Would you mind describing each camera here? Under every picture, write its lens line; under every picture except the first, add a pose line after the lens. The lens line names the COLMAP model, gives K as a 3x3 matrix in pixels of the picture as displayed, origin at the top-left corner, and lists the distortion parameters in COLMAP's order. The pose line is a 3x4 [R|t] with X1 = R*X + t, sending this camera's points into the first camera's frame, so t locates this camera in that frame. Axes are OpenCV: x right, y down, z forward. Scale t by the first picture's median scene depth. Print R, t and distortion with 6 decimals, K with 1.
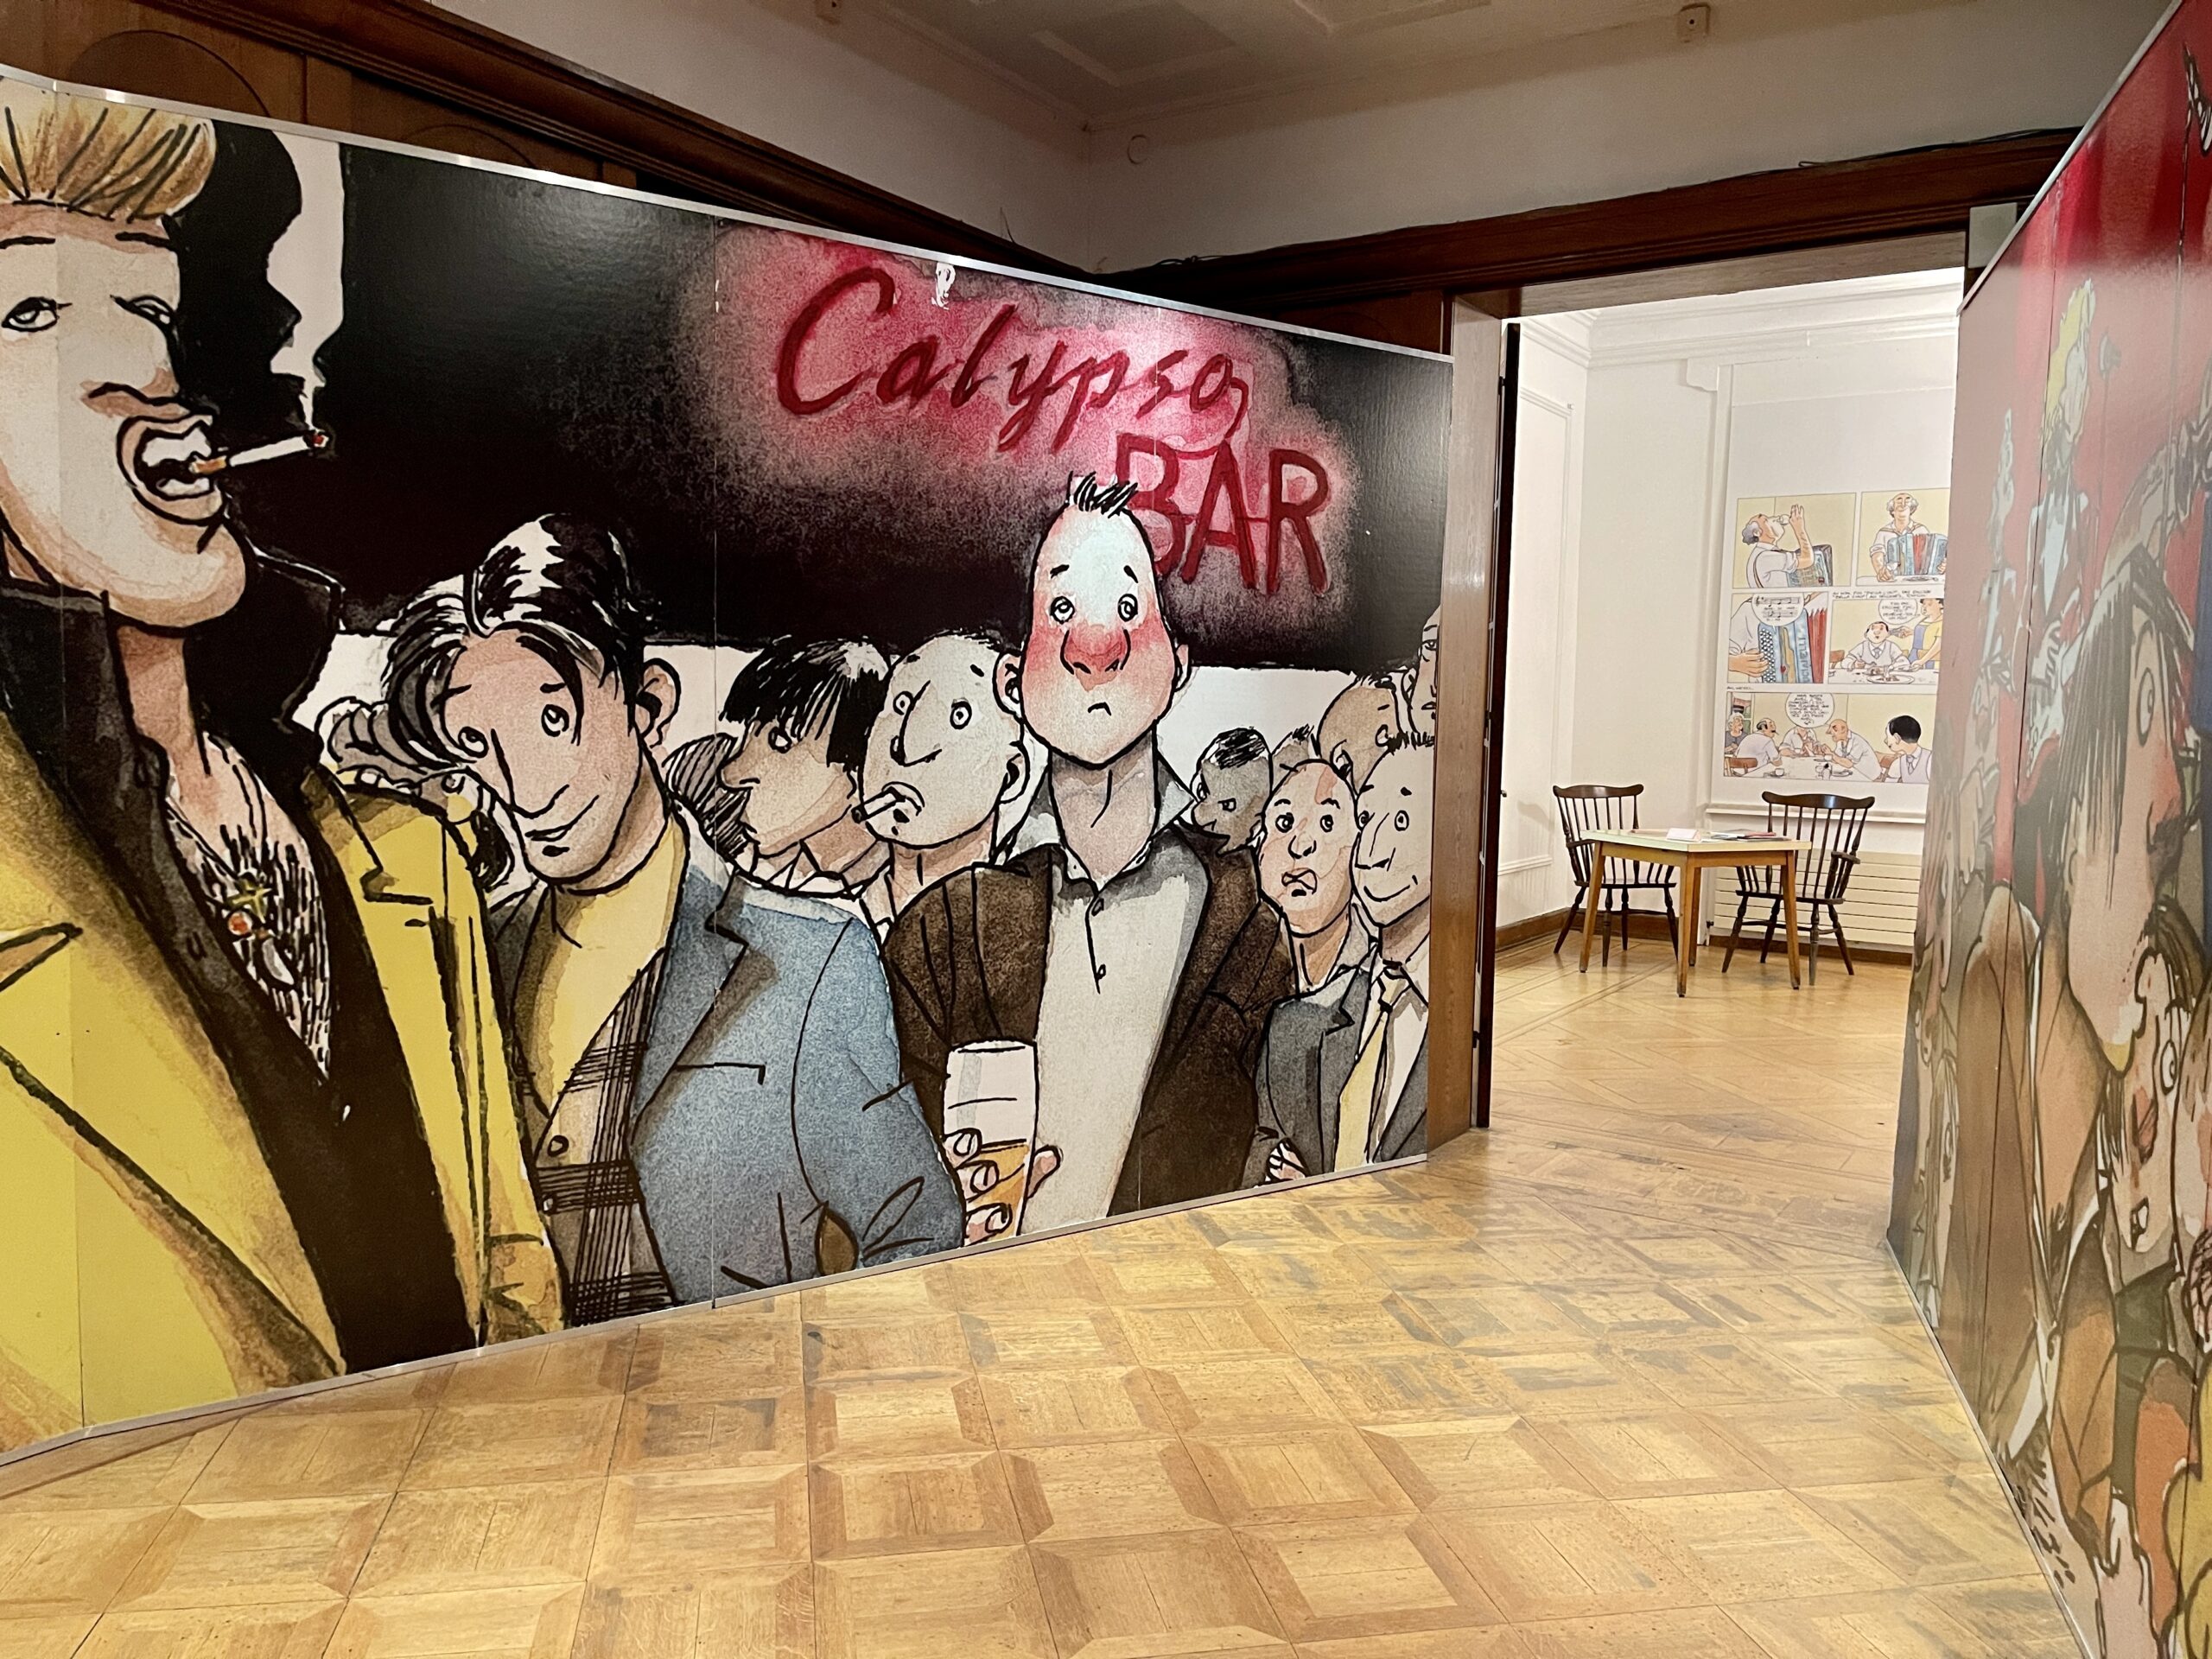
lens RADIAL K [[1623.5, 0, 1106.0], [0, 1623.5, 829.5], [0, 0, 1]] dist [0.071509, -0.112671]
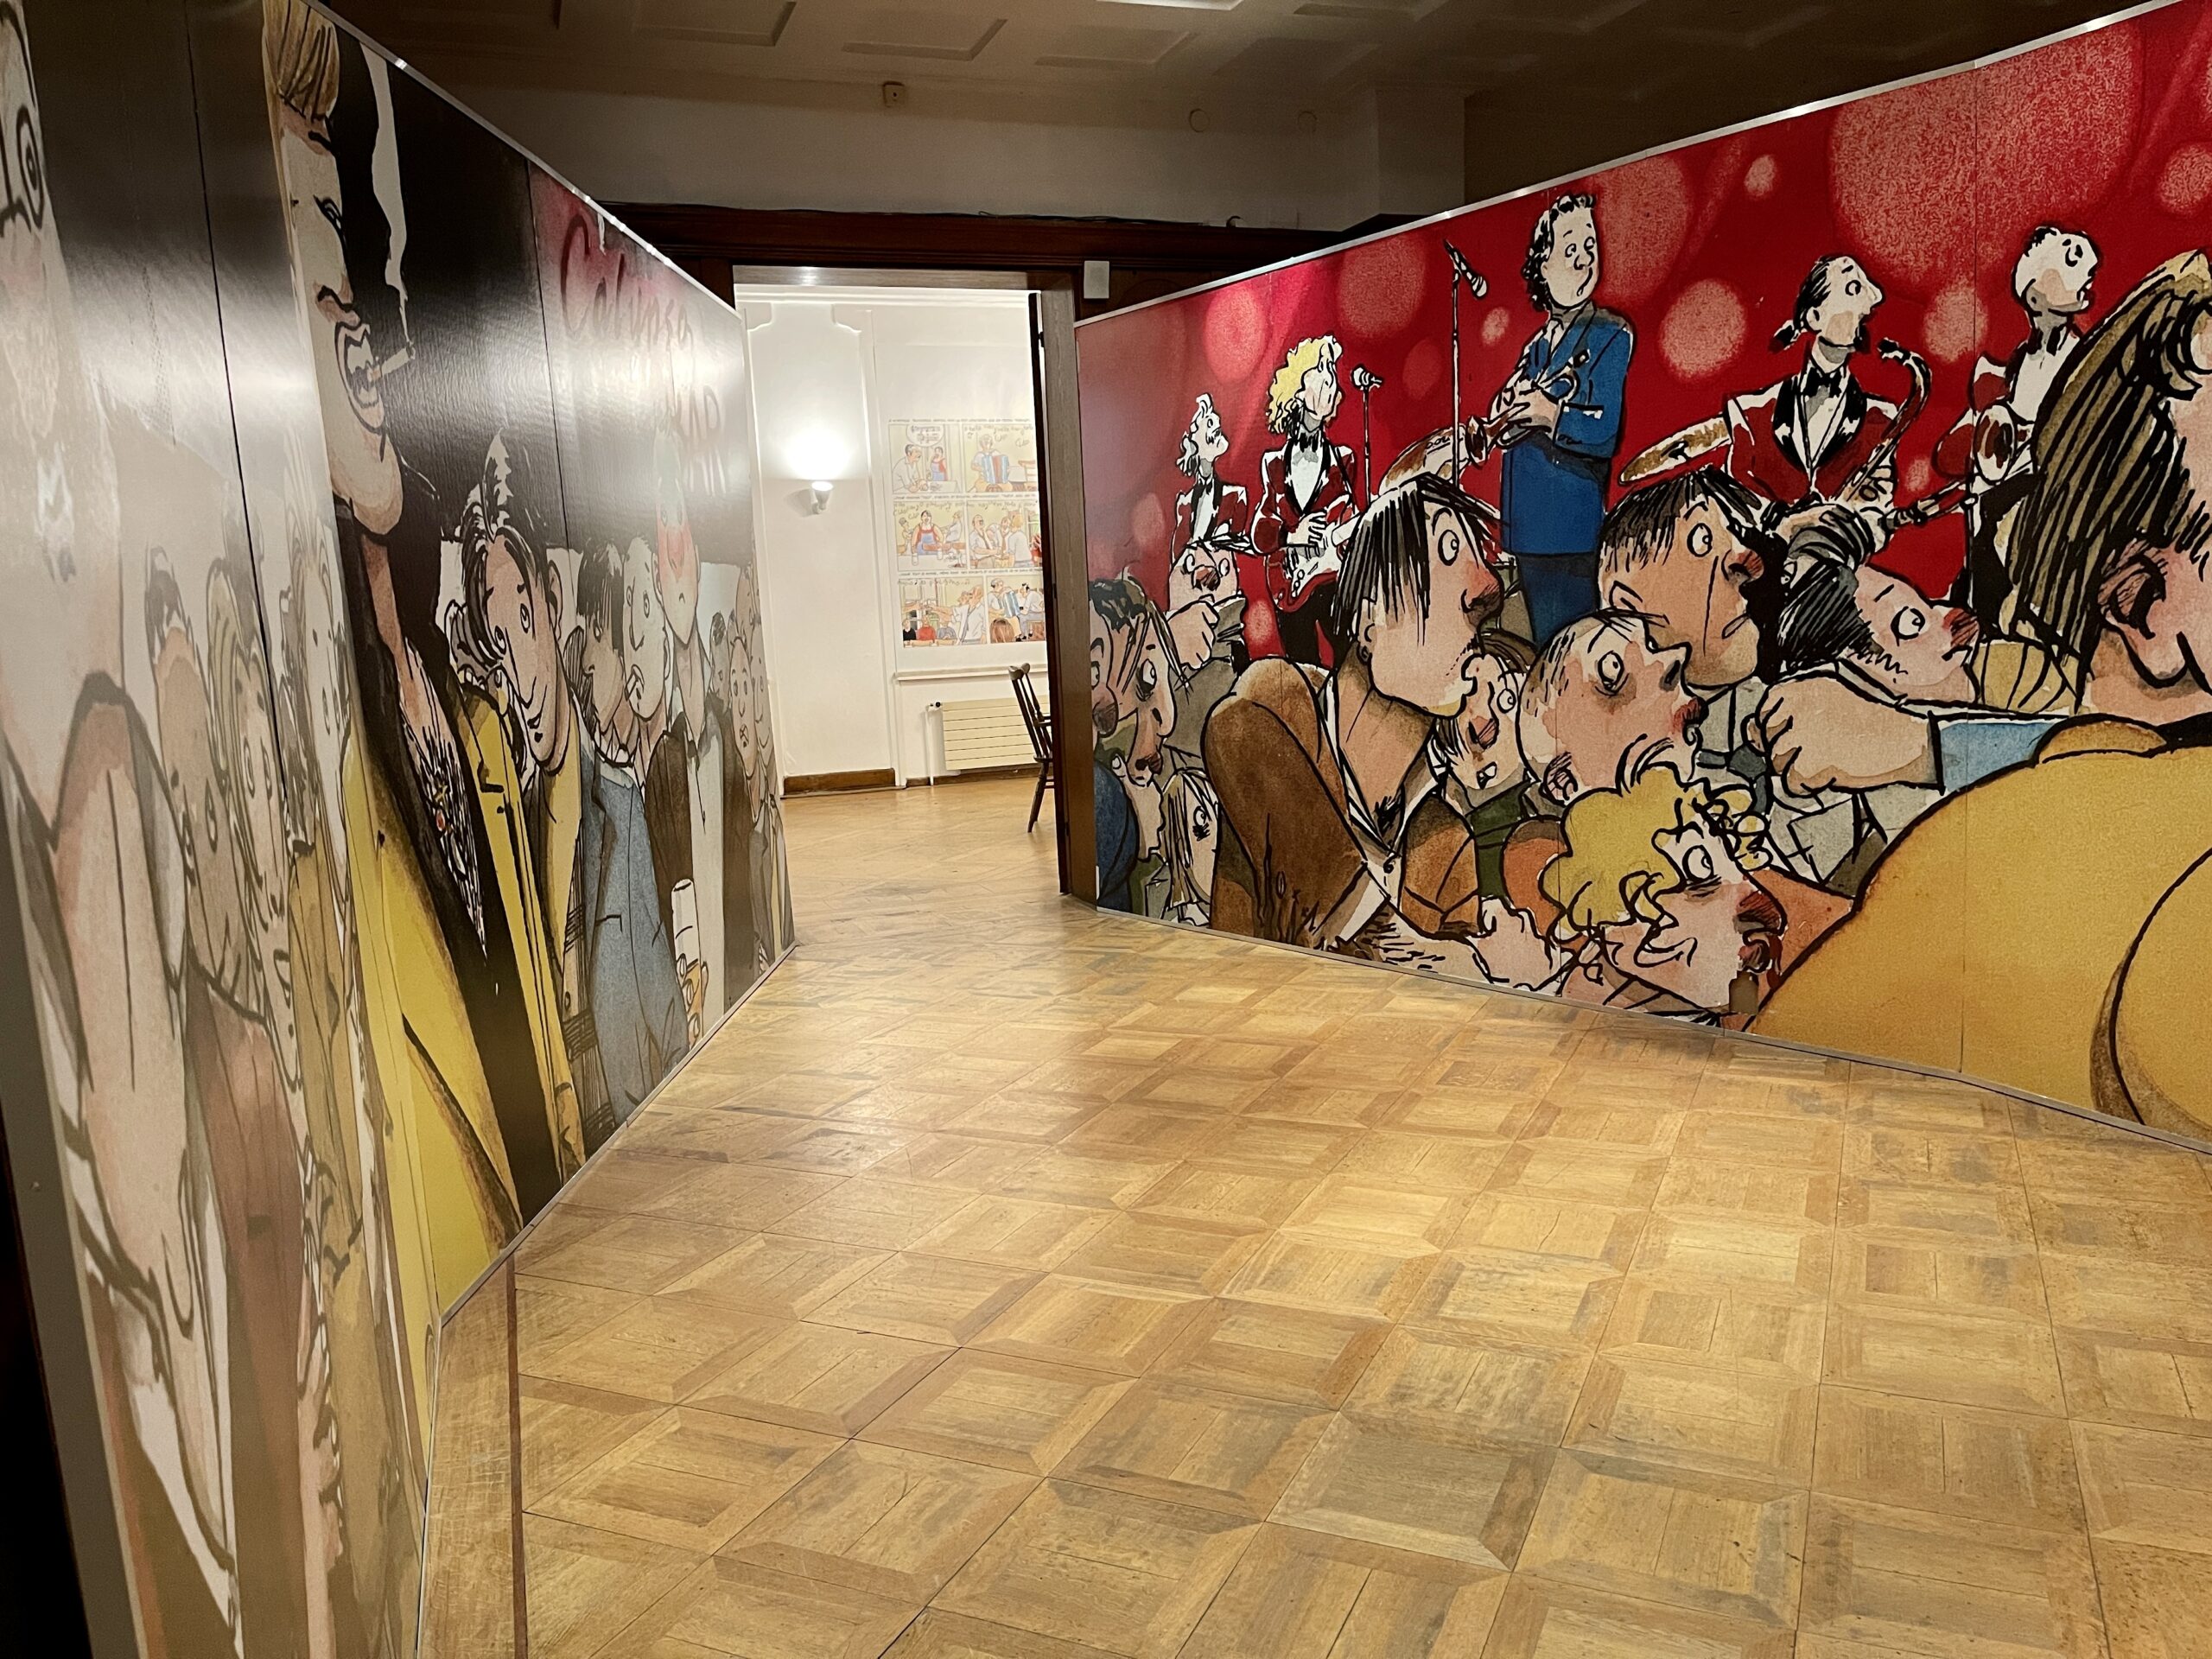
lens RADIAL K [[1623.5, 0, 1106.0], [0, 1623.5, 829.5], [0, 0, 1]] dist [0.071509, -0.112671]
pose [[0.600621, -0.162136, 0.782922, -1.027066], [0.123233, 0.986294, 0.109714, 0.000819], [-0.789980, 0.030586, 0.612369, 0.024673]]
